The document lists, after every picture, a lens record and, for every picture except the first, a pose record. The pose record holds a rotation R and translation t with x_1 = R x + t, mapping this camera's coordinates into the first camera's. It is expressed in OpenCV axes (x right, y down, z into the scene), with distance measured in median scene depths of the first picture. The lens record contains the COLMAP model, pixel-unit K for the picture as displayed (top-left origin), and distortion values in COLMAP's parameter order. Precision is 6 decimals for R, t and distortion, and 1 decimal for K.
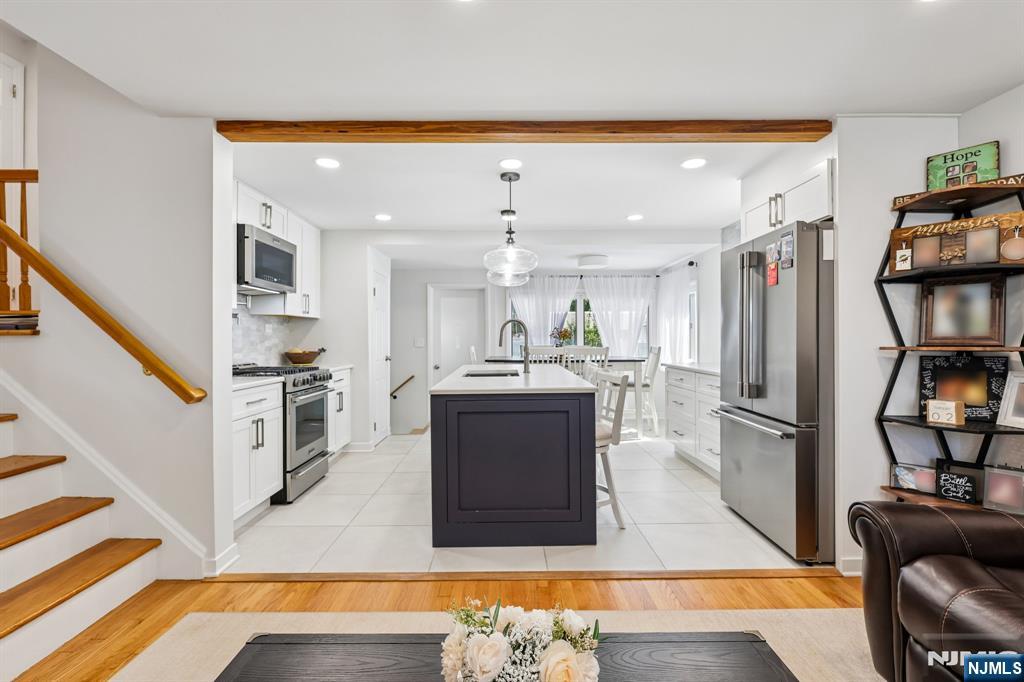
lens RADIAL K [[478.6, 0, 513.7], [0, 478.6, 330.6], [0, 0, 1]] dist [-0.005561, 0.002363]
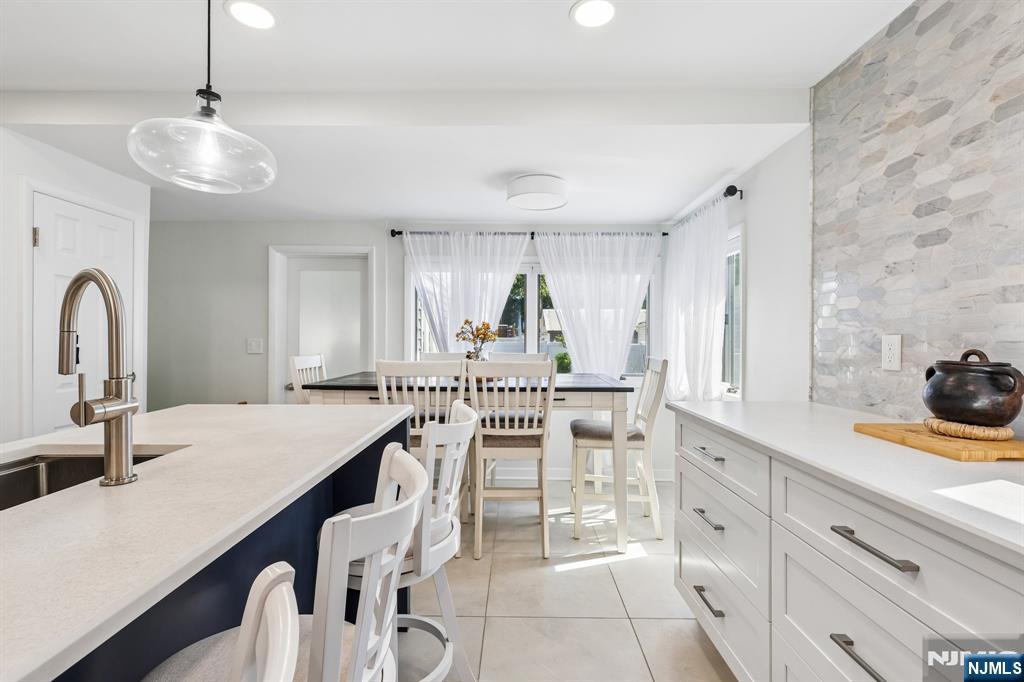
lens RADIAL K [[478.6, 0, 516.9], [0, 478.6, 339.8], [0, 0, 1]] dist [-0.005561, 0.002363]
pose [[0.999825, 0.009094, -0.016333, 0.141246], [-0.008829, 0.999830, 0.016195, 0.005311], [0.016478, -0.016048, 0.999735, 0.443633]]
